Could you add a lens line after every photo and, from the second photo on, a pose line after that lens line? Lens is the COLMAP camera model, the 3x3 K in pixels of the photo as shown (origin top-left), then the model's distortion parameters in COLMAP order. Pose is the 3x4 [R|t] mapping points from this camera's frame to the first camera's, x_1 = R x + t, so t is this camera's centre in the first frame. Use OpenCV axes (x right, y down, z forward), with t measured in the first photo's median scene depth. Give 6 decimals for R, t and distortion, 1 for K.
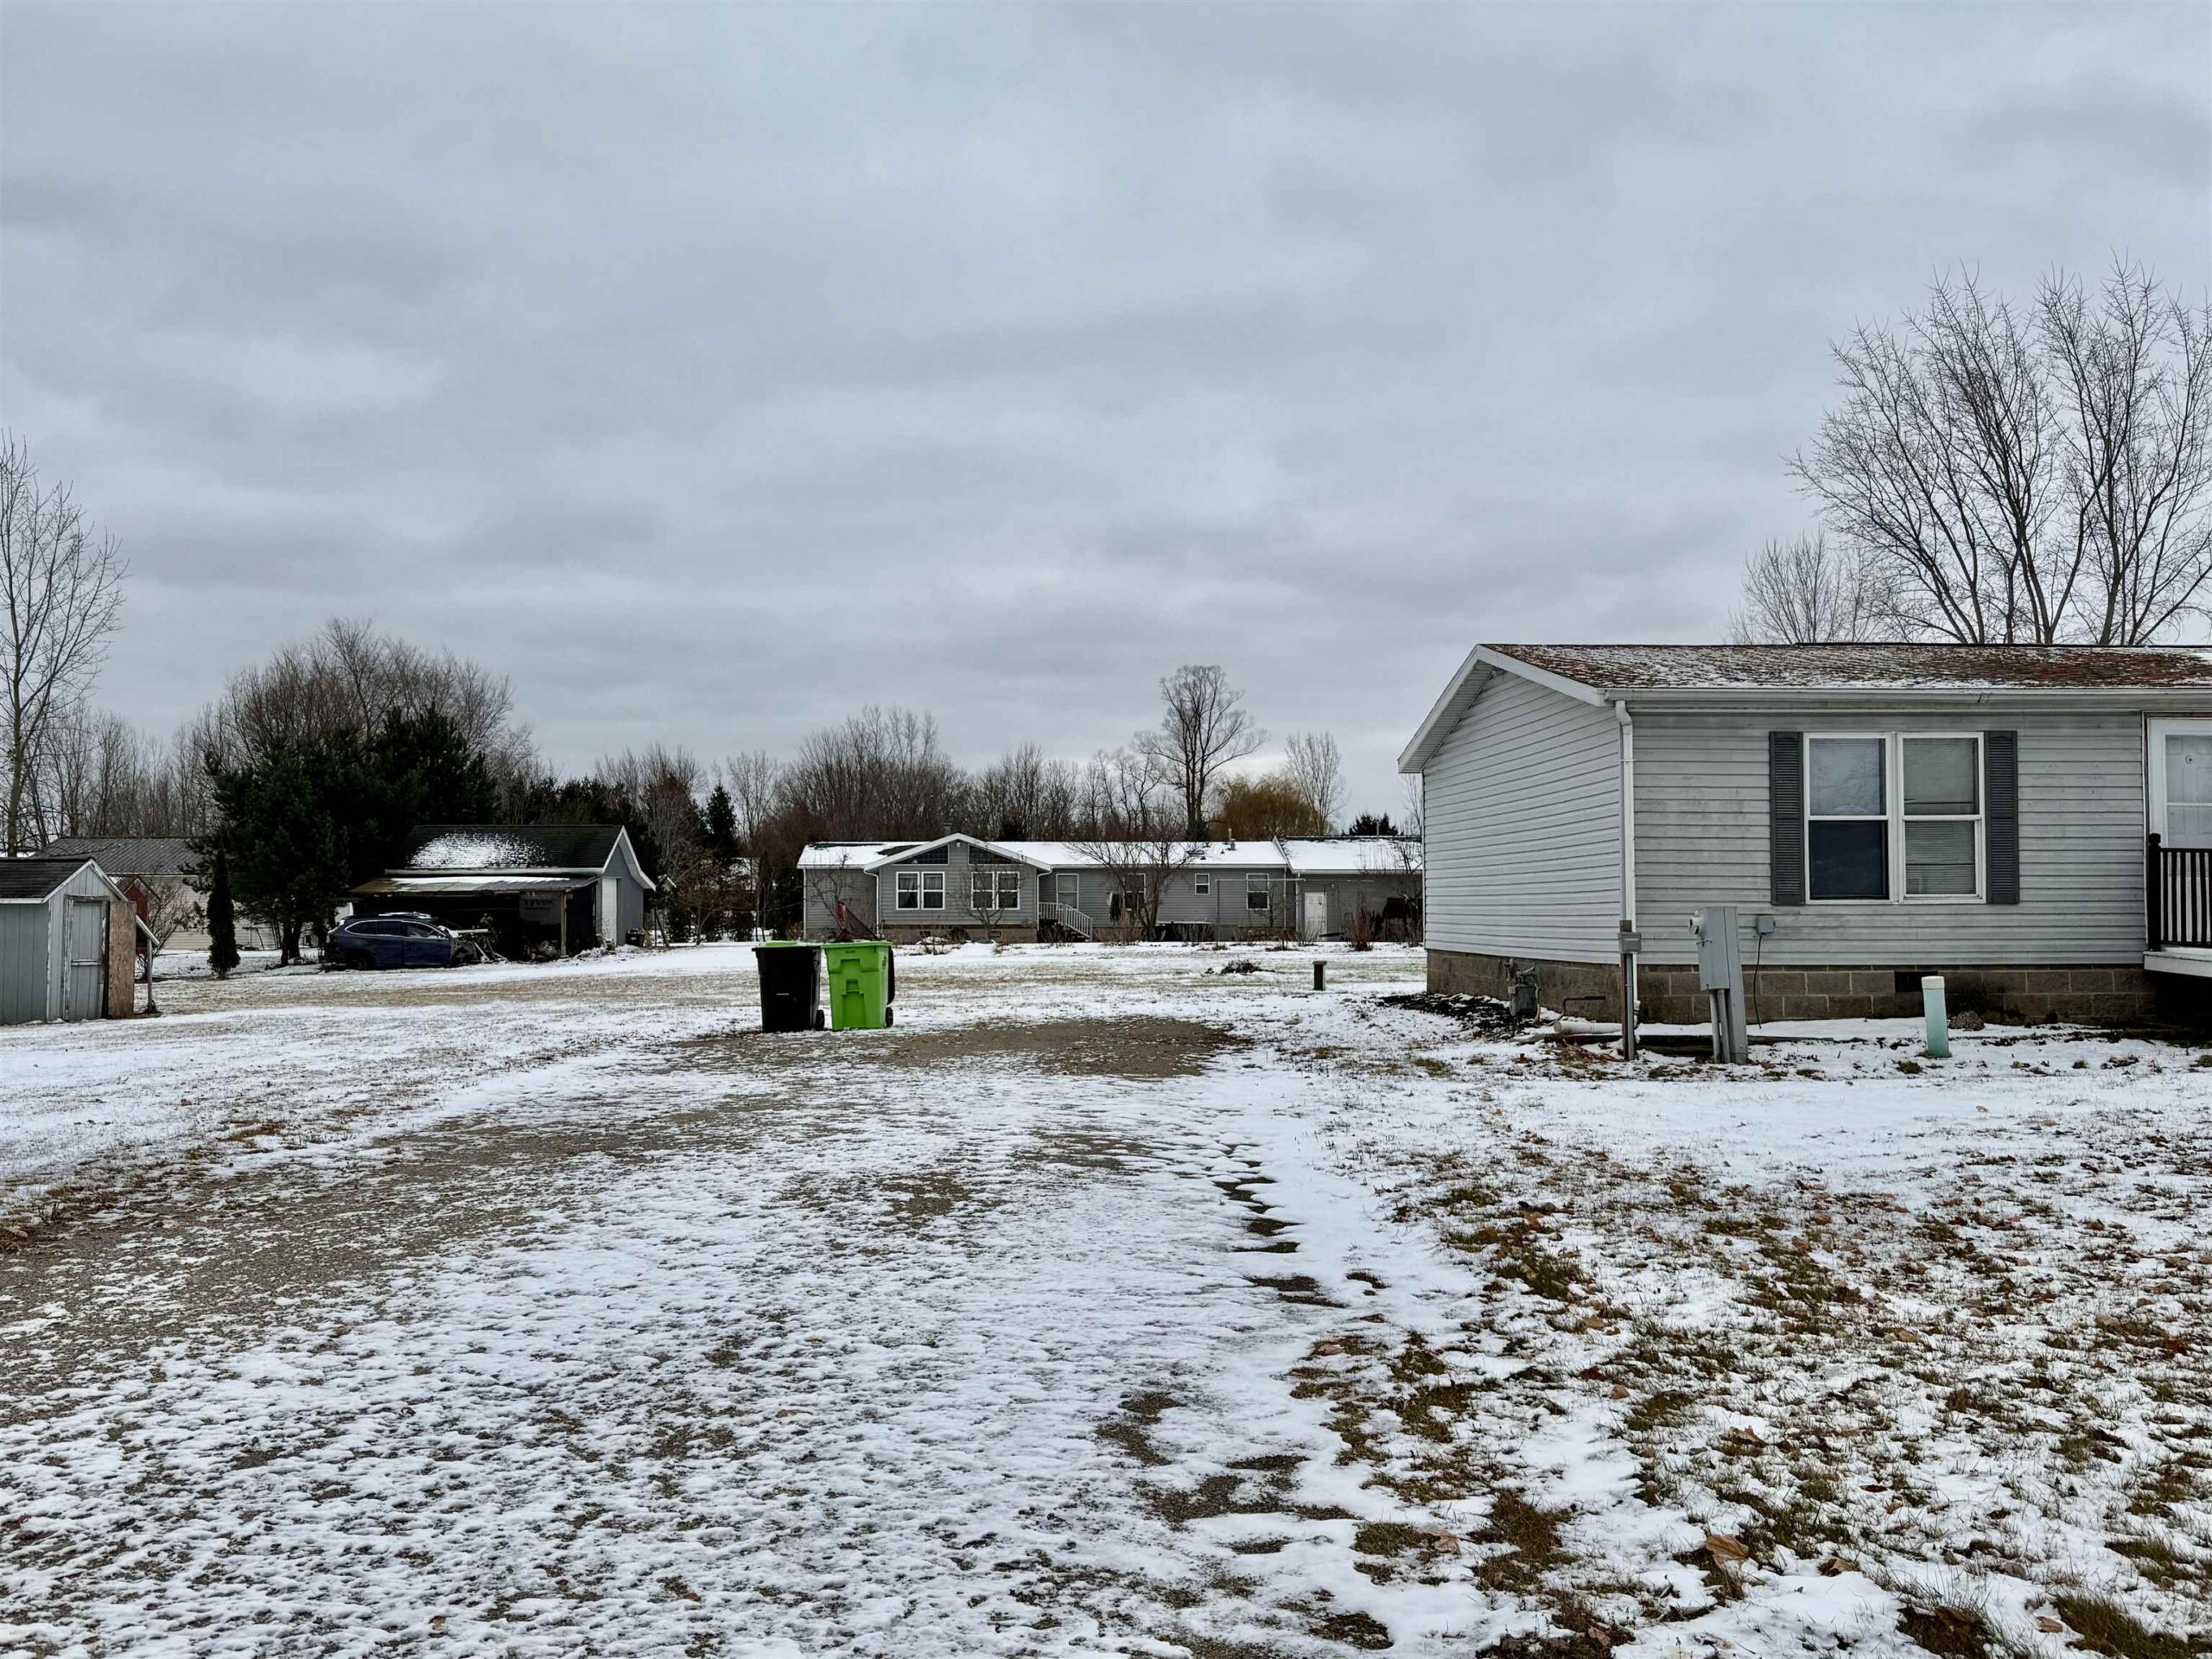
lens RADIAL K [[2044.9, 0, 1029.7], [0, 2044.9, 815.9], [0, 0, 1]] dist [0.005591, 0.000000]
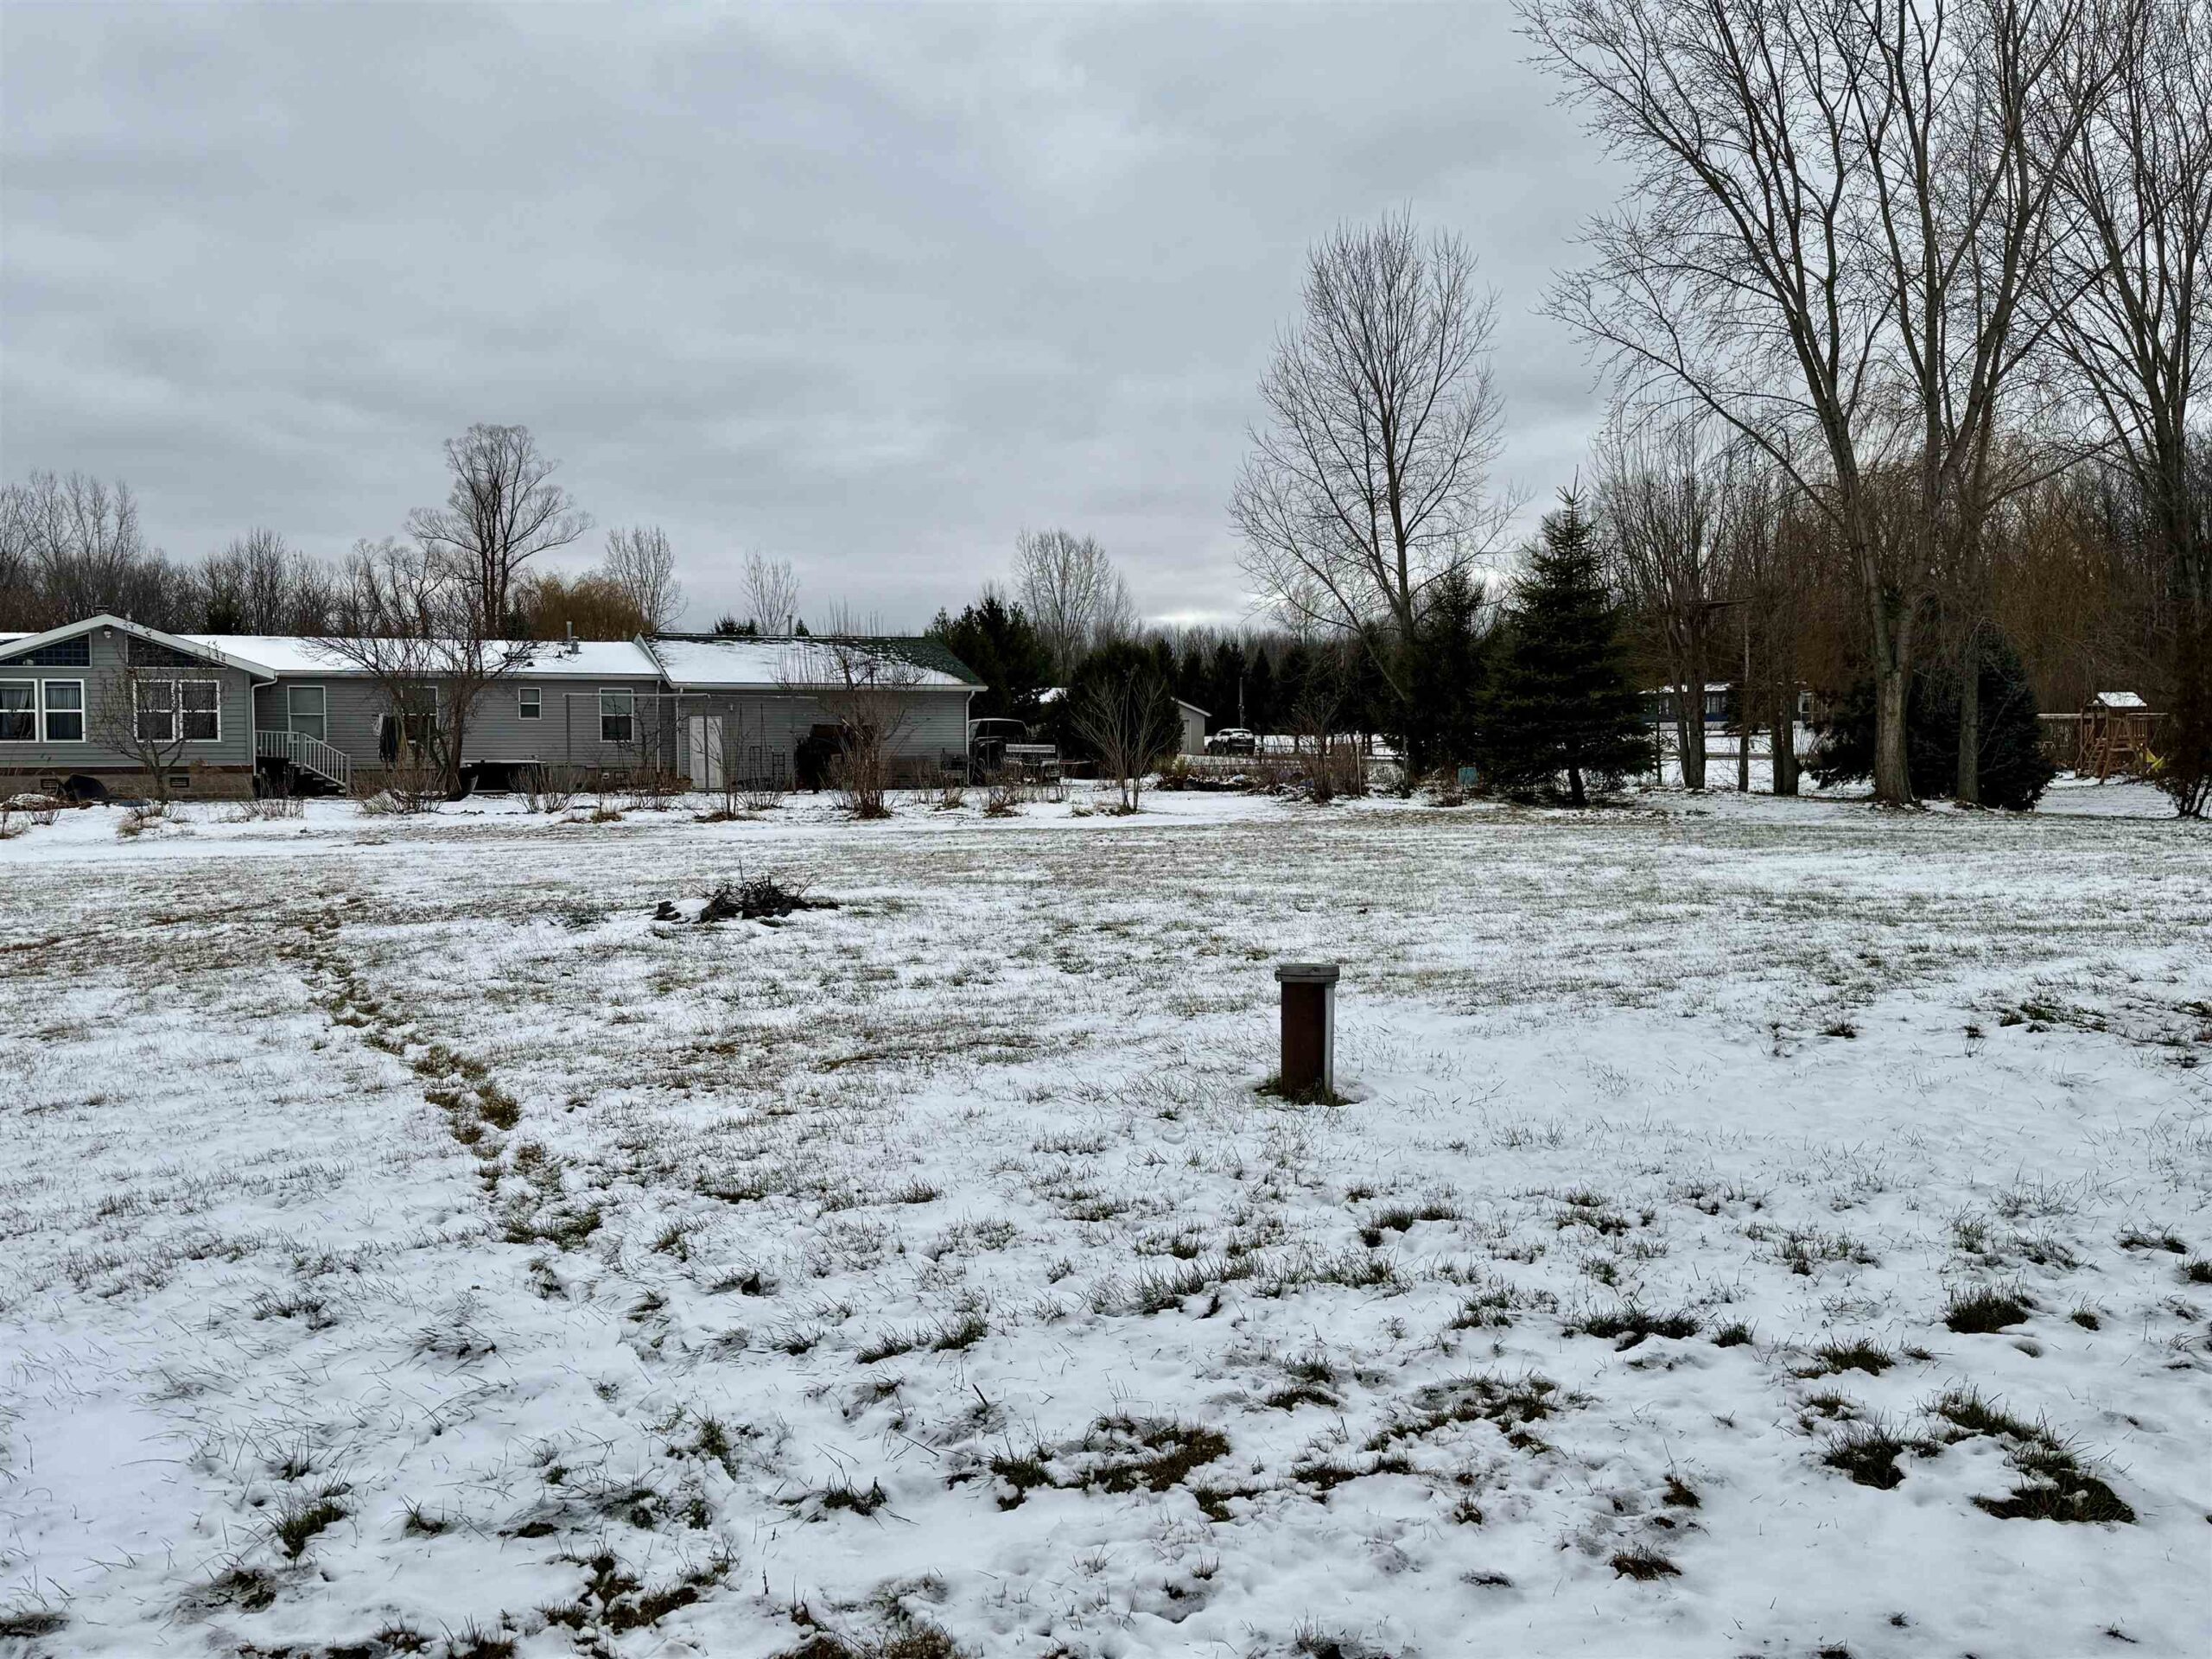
lens RADIAL K [[2145.7, 0, 1105.9], [0, 2145.7, 831.3], [0, 0, 1]] dist [0.069066, 0.000000]
pose [[0.935021, -0.016522, 0.354207, 0.052501], [-0.014702, 0.996248, 0.085282, 0.057857], [-0.354287, -0.084948, 0.931270, 1.327911]]
